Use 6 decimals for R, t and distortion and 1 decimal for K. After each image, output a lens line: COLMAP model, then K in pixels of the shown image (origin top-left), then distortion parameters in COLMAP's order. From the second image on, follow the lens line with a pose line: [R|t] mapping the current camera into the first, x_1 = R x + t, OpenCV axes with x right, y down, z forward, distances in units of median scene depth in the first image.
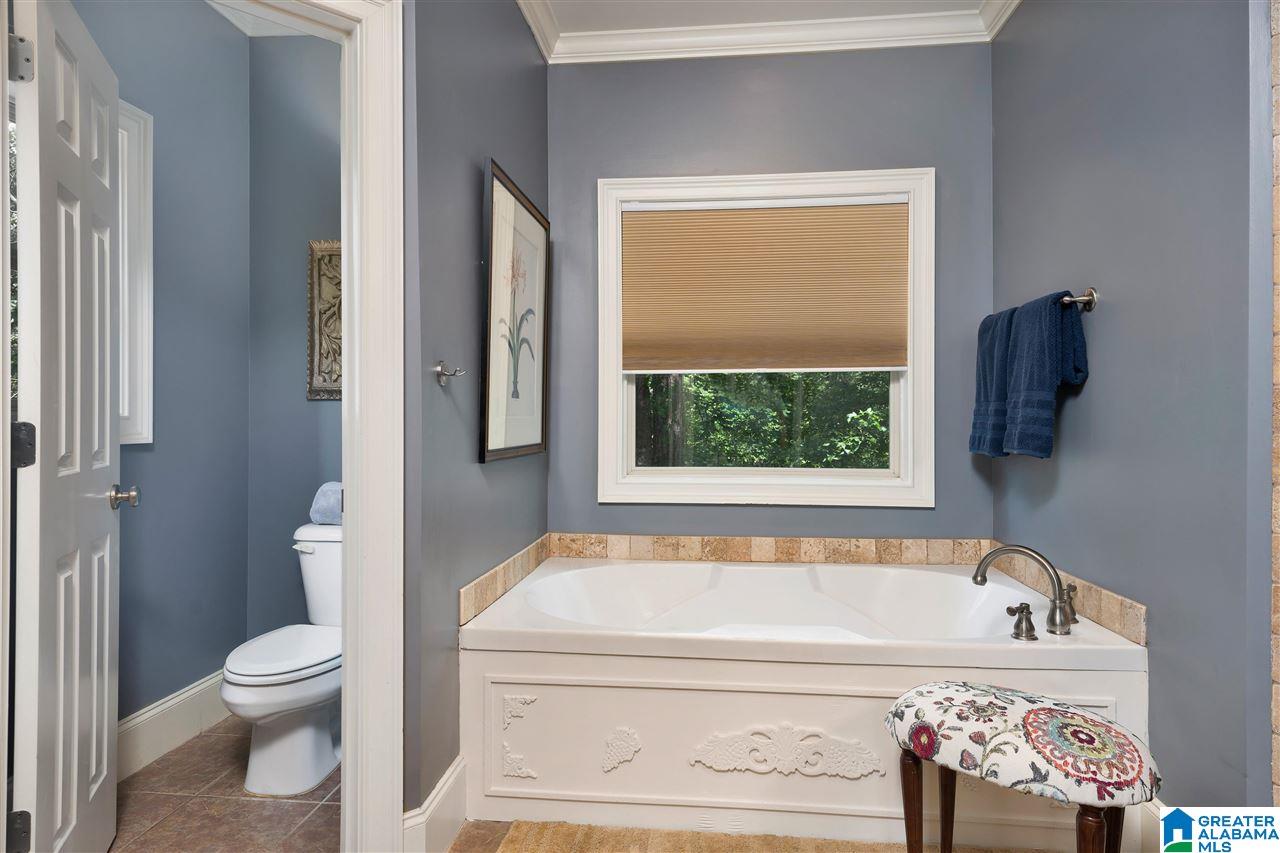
lens RADIAL K [[752.8, 0, 639.8], [0, 752.8, 418.7], [0, 0, 1]] dist [-0.000035, -0.000011]
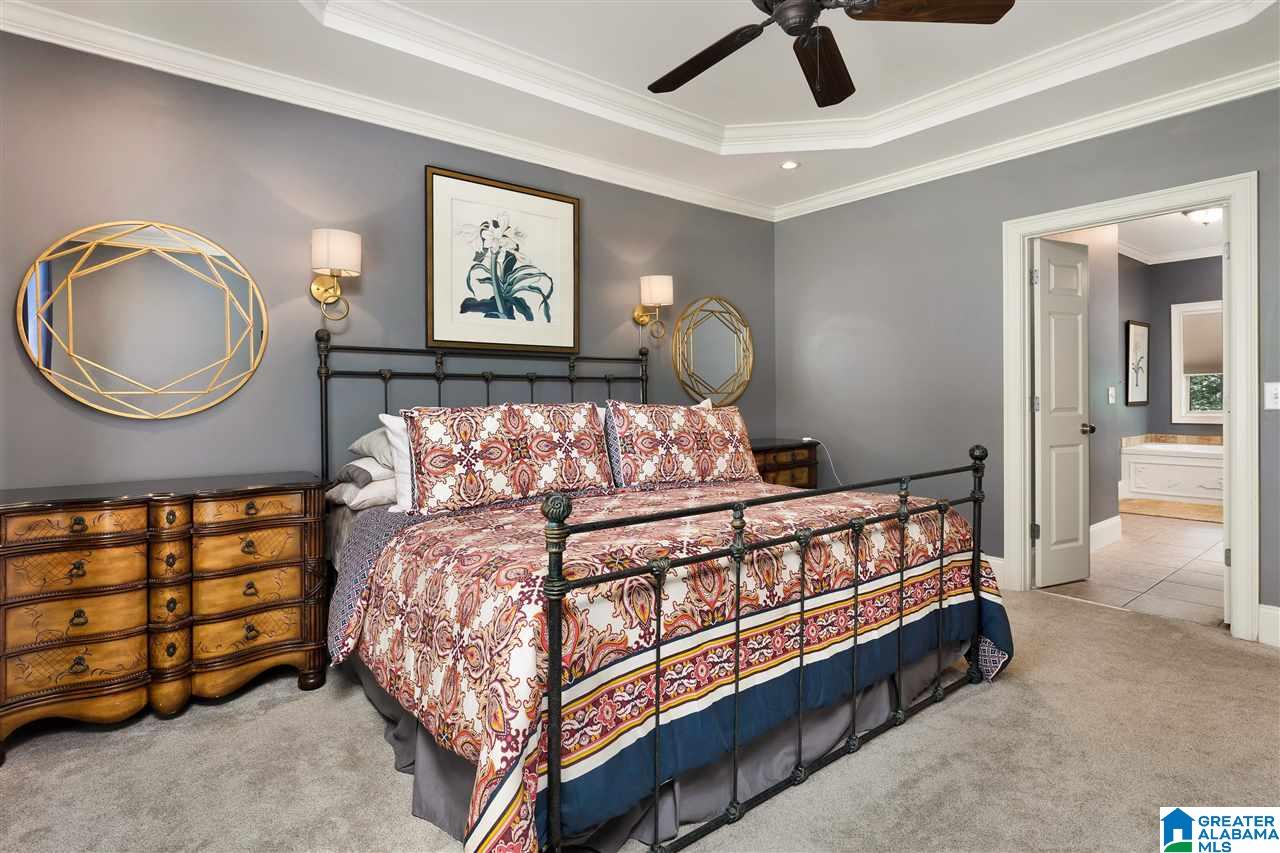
lens RADIAL K [[649.3, 0, 640.0], [0, 649.3, 397.7], [0, 0, 1]] dist [-0.012848, -0.000149]
pose [[0.702708, -0.003210, -0.711471, 0.294875], [0.005484, 0.999985, 0.000904, 0.005631], [0.711457, -0.004537, 0.702715, -2.403946]]
